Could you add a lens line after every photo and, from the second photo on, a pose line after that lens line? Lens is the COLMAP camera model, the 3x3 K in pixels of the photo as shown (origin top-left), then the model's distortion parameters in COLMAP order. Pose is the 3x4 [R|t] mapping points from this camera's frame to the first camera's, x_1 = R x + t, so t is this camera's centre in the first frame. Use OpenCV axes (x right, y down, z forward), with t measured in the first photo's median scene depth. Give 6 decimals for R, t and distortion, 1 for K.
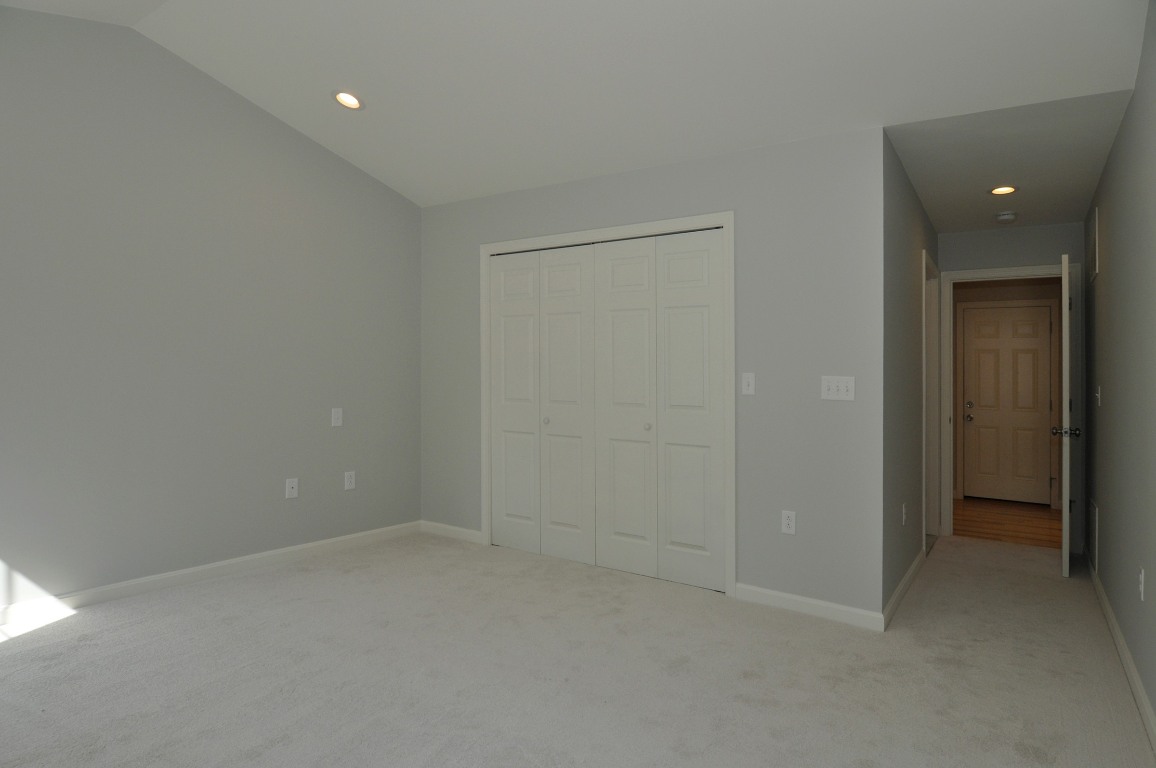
lens RADIAL K [[642.7, 0, 585.5], [0, 642.7, 378.5], [0, 0, 1]] dist [-0.004061, -0.004719]
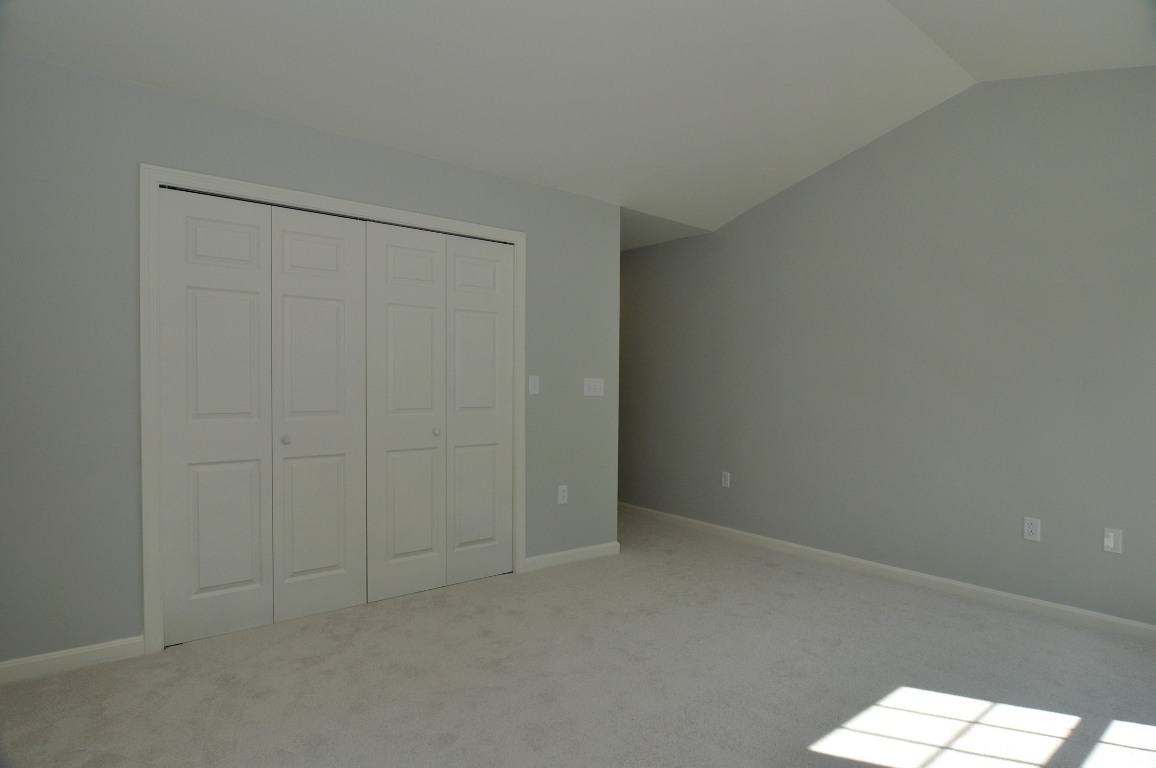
lens RADIAL K [[642.7, 0, 583.3], [0, 642.7, 390.4], [0, 0, 1]] dist [-0.004061, -0.004719]
pose [[0.294096, -0.024892, 0.955452, -0.821533], [0.002634, 0.999678, 0.025233, -0.011231], [-0.955772, -0.004904, 0.294067, 0.561627]]
